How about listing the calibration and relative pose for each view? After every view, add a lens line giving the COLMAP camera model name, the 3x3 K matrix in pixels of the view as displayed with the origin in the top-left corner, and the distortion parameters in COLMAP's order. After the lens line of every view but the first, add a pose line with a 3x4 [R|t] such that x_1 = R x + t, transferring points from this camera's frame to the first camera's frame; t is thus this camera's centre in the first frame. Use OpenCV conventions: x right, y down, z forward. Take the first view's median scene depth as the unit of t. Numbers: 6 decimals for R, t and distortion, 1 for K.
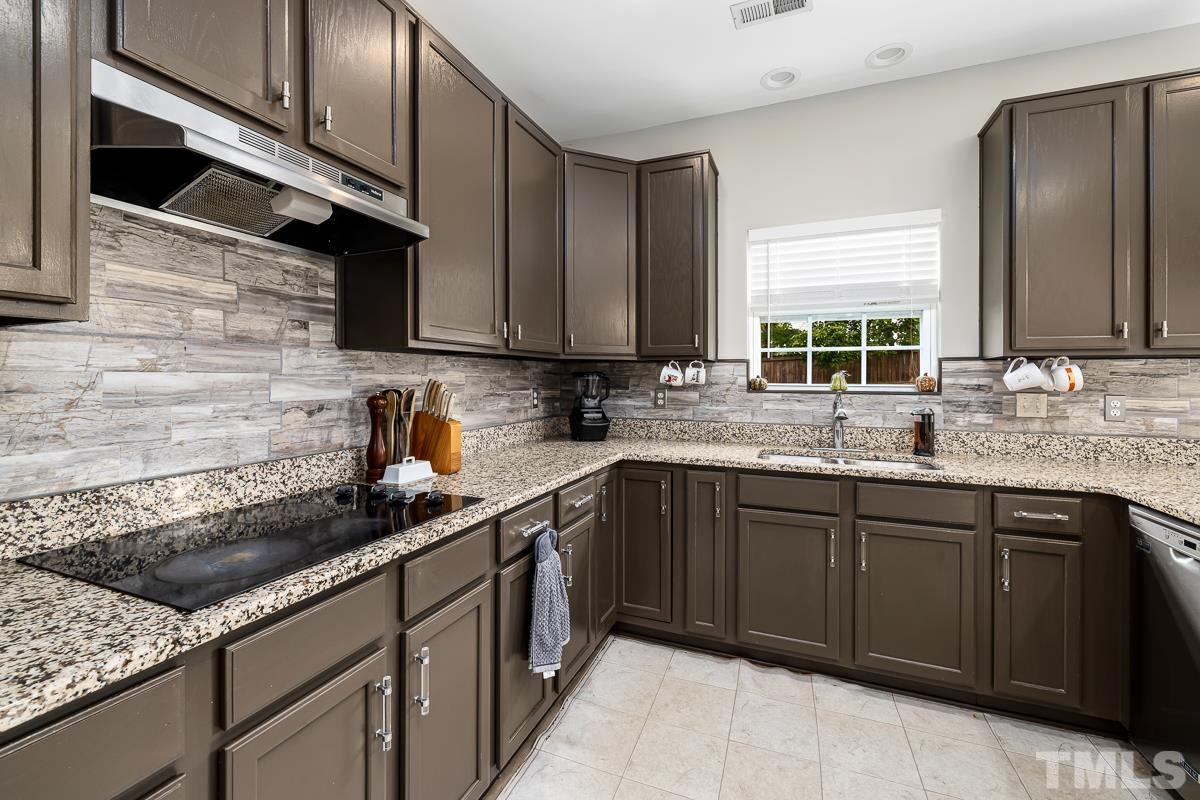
lens RADIAL K [[509.7, 0, 596.0], [0, 509.7, 379.3], [0, 0, 1]] dist [0.001487, -0.000058]
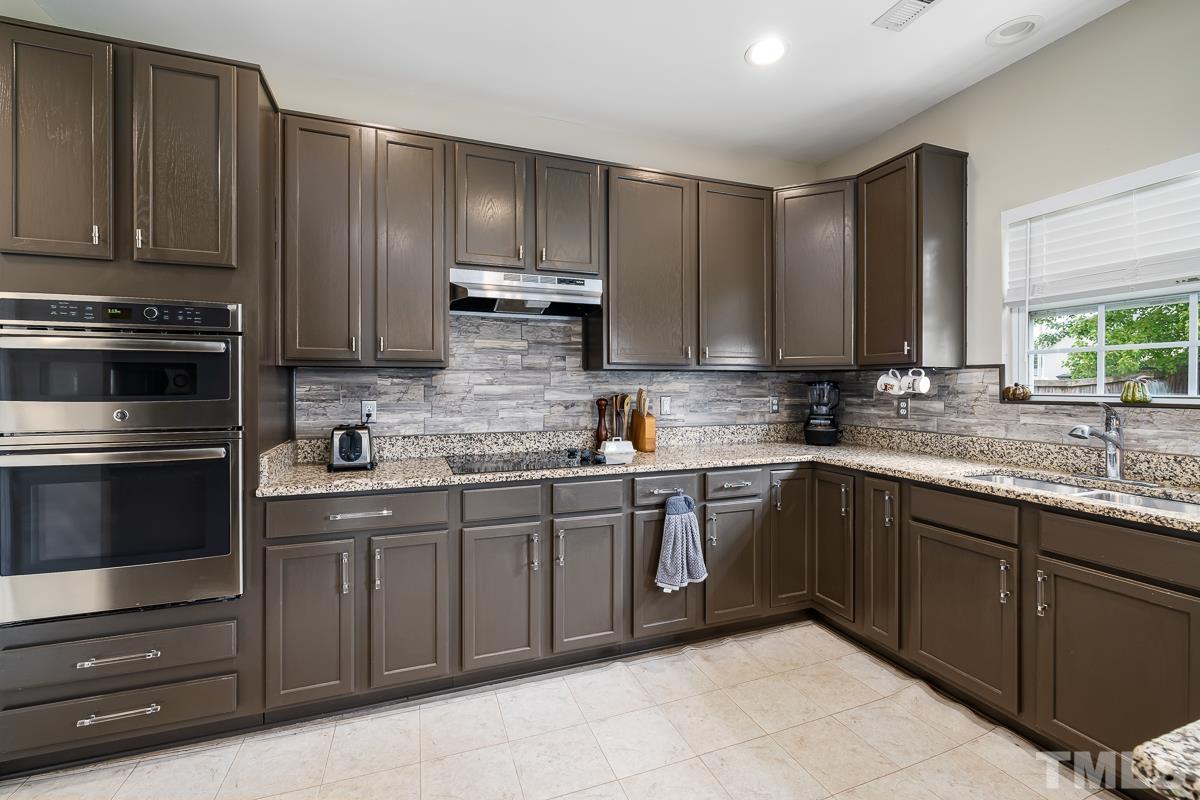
lens RADIAL K [[505.5, 0, 593.0], [0, 505.5, 389.7], [0, 0, 1]] dist [0.000978, 0.000844]
pose [[0.675253, 0.000247, -0.737586, 0.632897], [0.001590, 0.999997, 0.001790, 0.001080], [0.737585, -0.002382, 0.675250, -0.100509]]
